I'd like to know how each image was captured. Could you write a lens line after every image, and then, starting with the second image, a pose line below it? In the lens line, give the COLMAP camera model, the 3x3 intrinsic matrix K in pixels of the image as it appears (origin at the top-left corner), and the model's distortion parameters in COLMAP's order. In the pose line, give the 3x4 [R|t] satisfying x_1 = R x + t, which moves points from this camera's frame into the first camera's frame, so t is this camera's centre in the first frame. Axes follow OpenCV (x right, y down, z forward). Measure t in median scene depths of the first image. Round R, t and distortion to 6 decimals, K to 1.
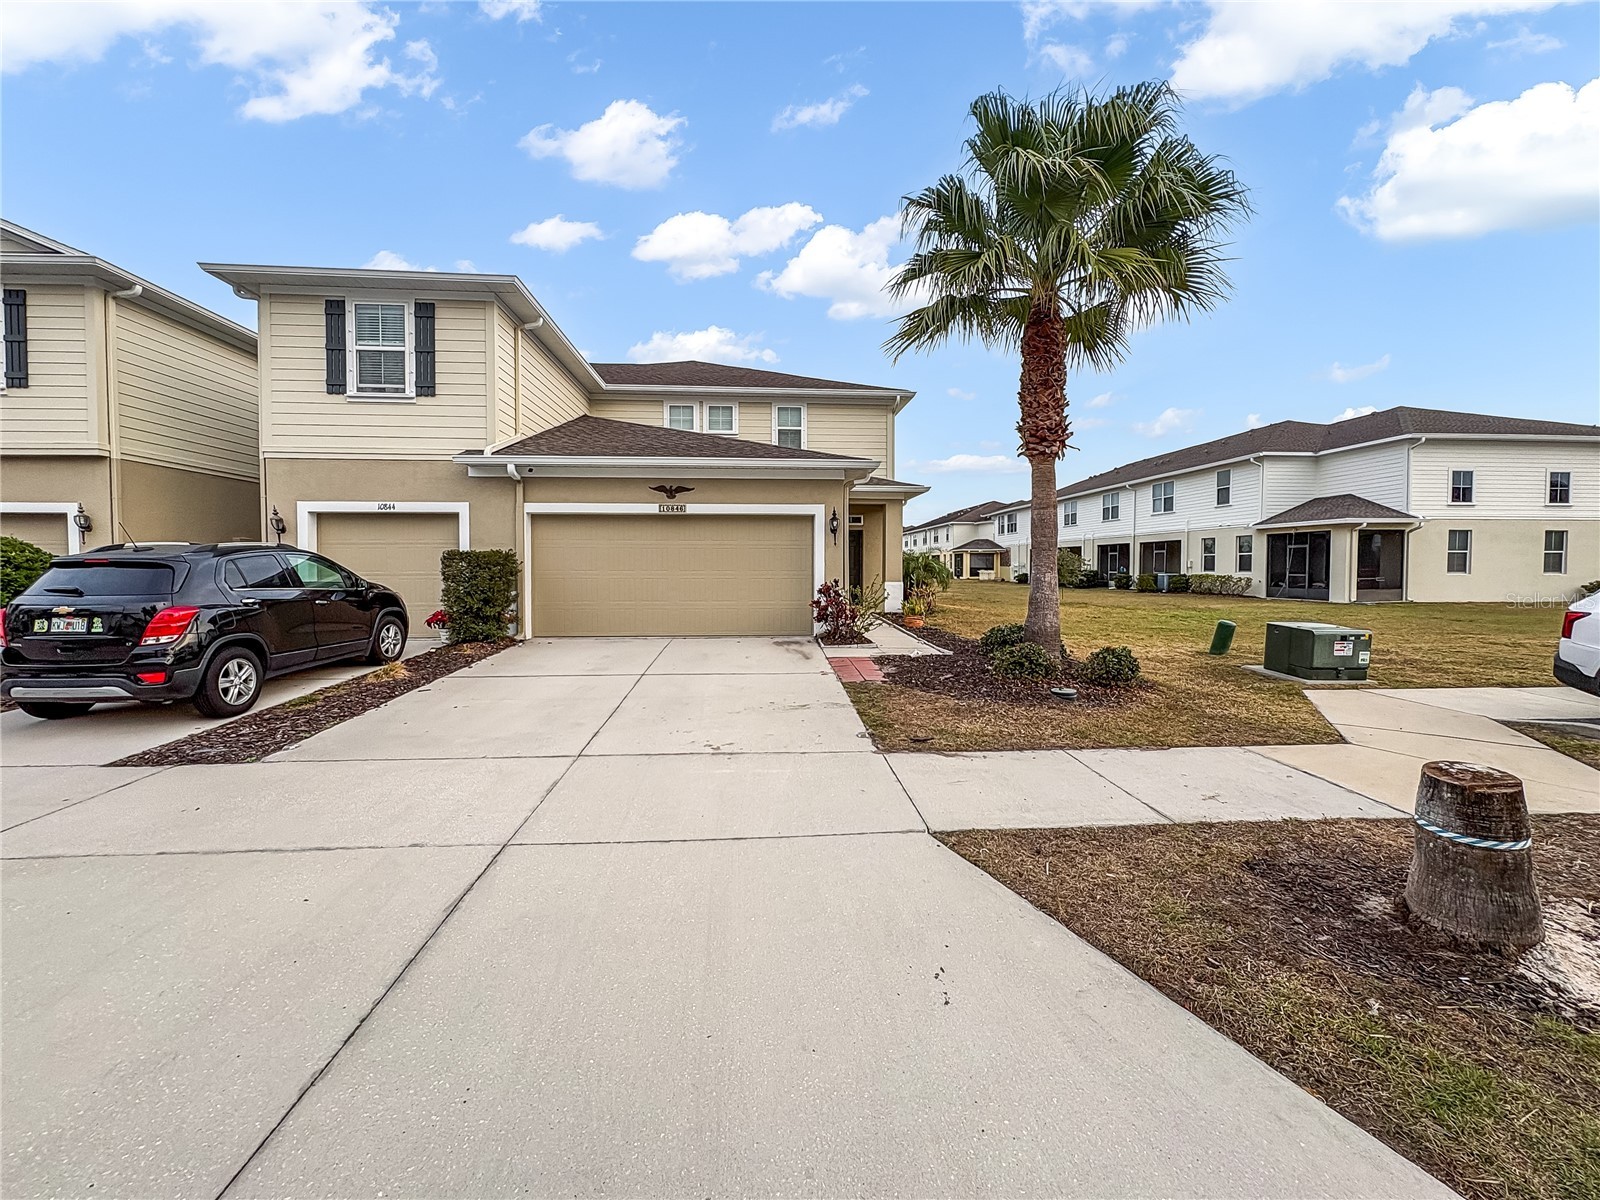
lens RADIAL K [[626.2, 0, 793.6], [0, 626.2, 581.2], [0, 0, 1]] dist [0.000244, -0.000072]
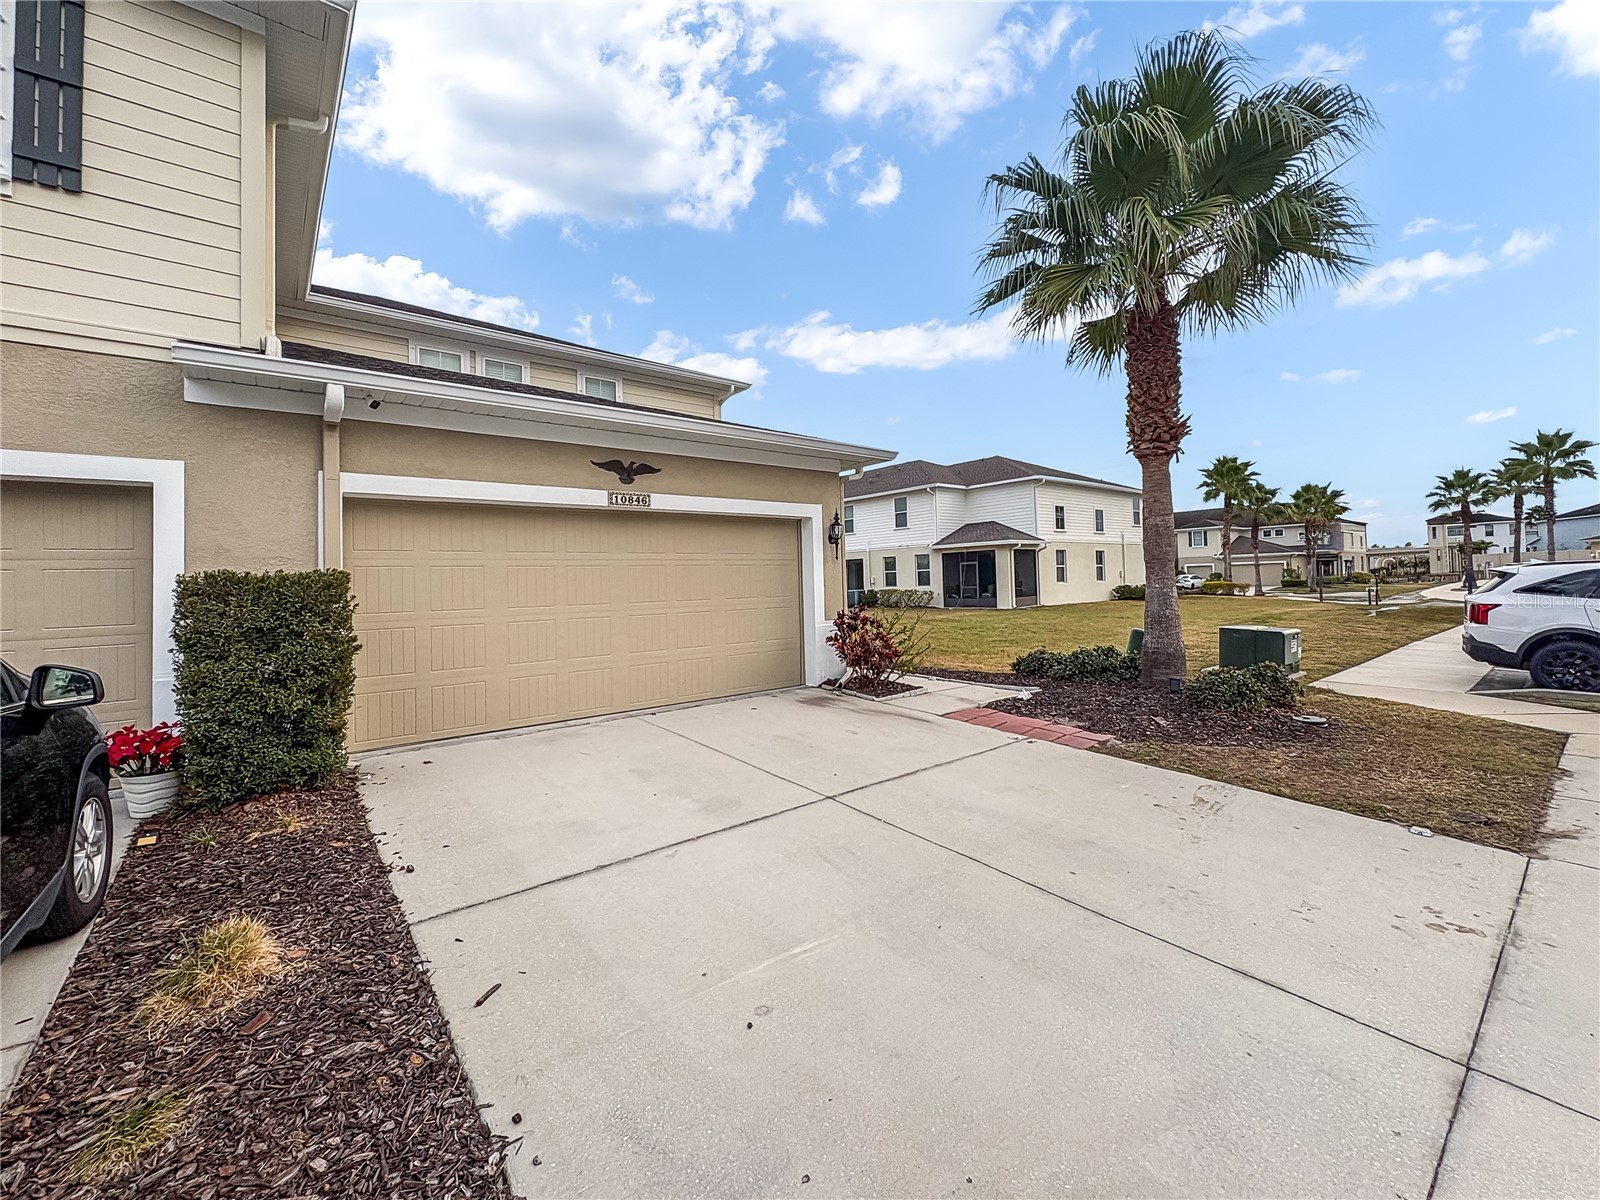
lens RADIAL K [[651.0, 0, 768.2], [0, 651.0, 561.0], [0, 0, 1]] dist [-0.000125, -0.000284]
pose [[0.822726, -0.004015, 0.568424, -0.444321], [0.042827, 0.997571, -0.054940, -0.017156], [-0.566823, 0.069544, 0.820899, 0.417072]]
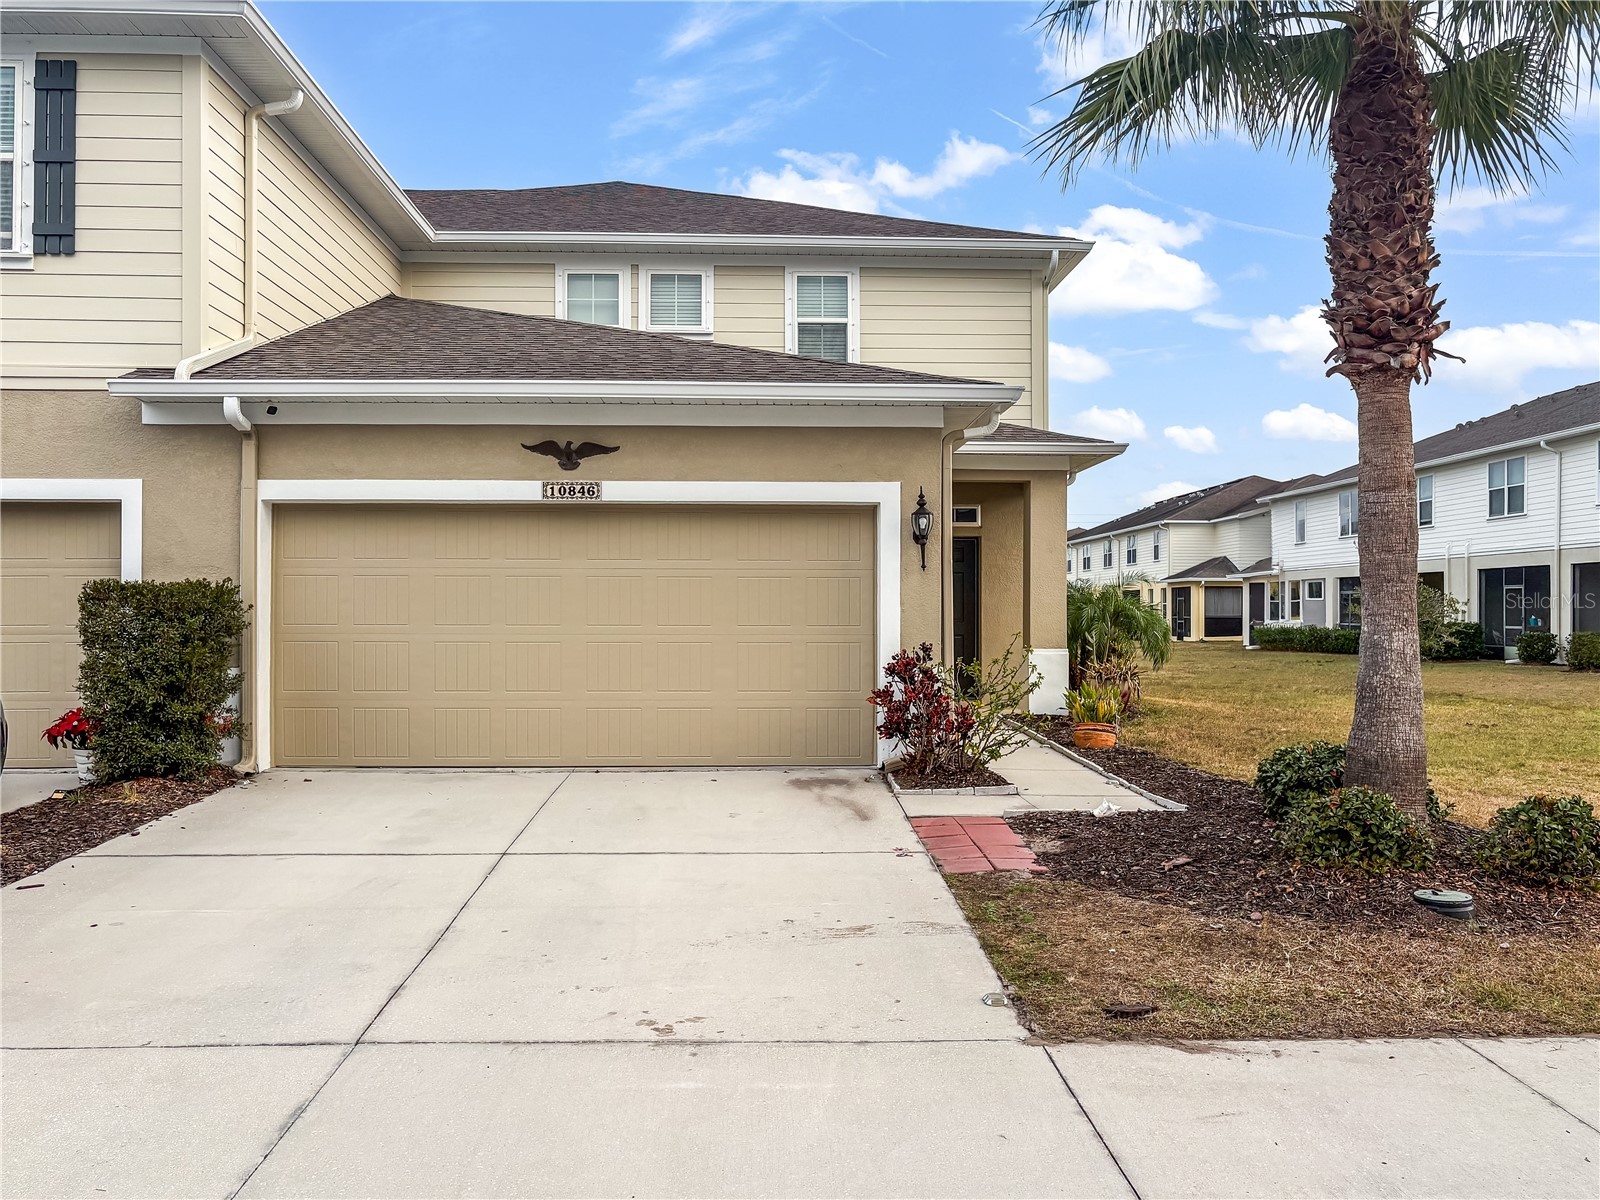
lens RADIAL K [[1326.5, 0, 800.0], [0, 1326.5, 600.0], [0, 0, 1]] dist [-0.068523, 0.128899]
pose [[0.999772, 0.000266, -0.021330, -0.003625], [-0.000994, 0.999416, -0.034157, -0.001805], [0.021309, 0.034170, 0.999189, 0.027251]]
